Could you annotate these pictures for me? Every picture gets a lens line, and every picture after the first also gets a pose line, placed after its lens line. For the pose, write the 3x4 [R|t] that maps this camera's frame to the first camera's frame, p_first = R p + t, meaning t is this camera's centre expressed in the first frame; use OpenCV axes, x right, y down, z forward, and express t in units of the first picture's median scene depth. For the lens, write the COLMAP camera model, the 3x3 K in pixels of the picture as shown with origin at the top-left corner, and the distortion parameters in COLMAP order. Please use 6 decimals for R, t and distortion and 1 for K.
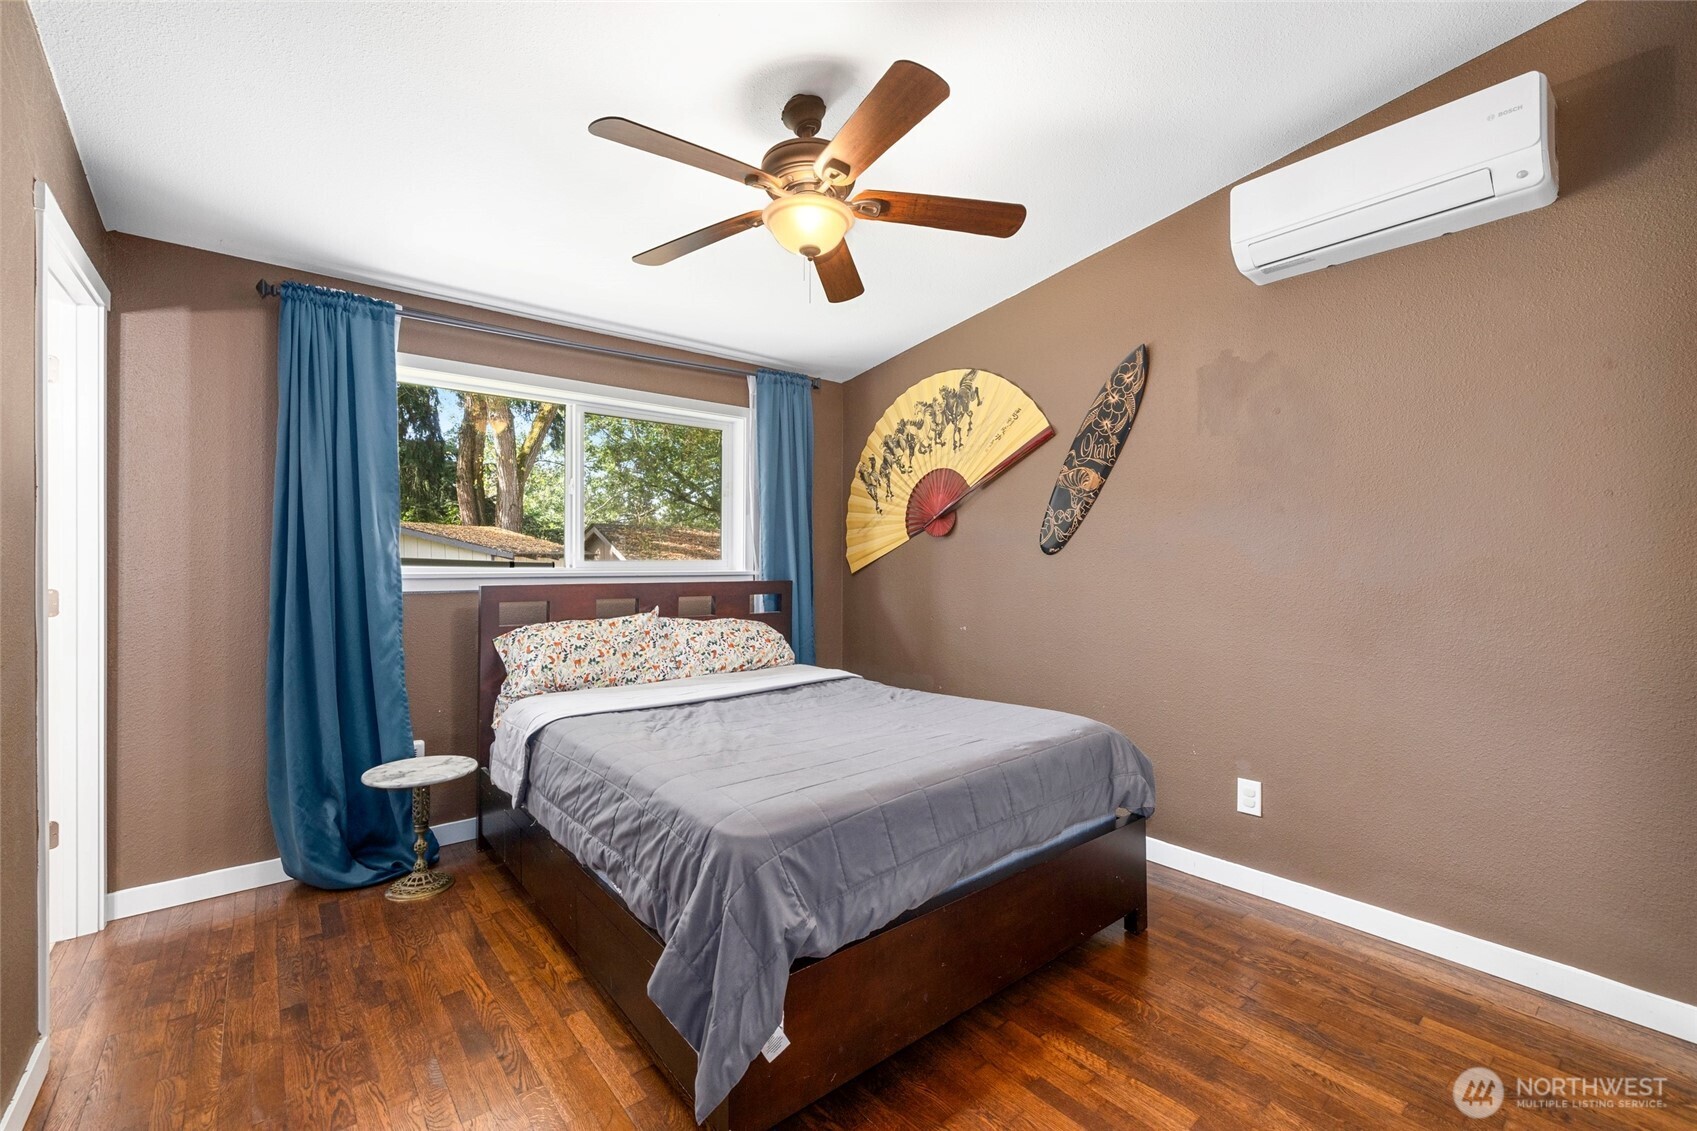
lens RADIAL K [[723.8, 0, 842.1], [0, 723.8, 562.1], [0, 0, 1]] dist [-0.002702, 0.000619]
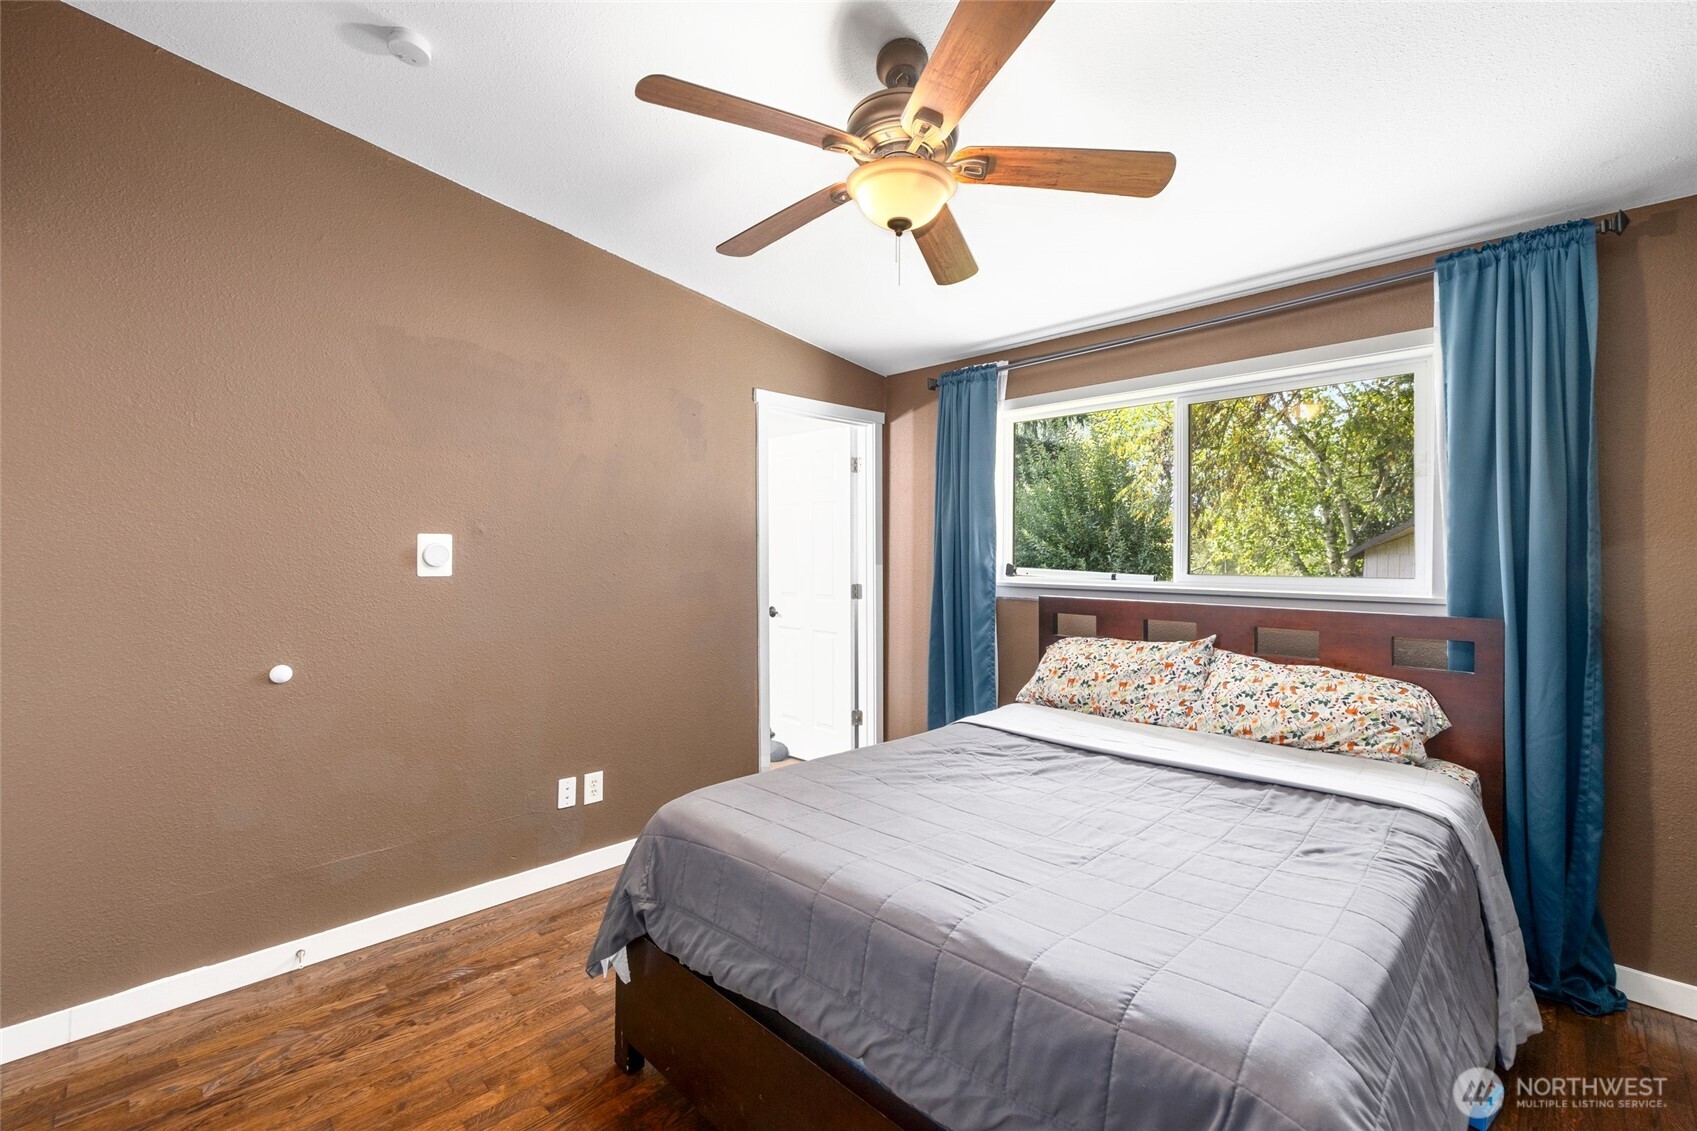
lens RADIAL K [[723.8, 0, 840.7], [0, 723.8, 557.3], [0, 0, 1]] dist [-0.002702, 0.000619]
pose [[0.090946, 0.003920, -0.995848, 0.556435], [-0.002941, 0.999989, 0.003668, -0.028713], [0.995851, 0.002596, 0.090957, 0.594164]]
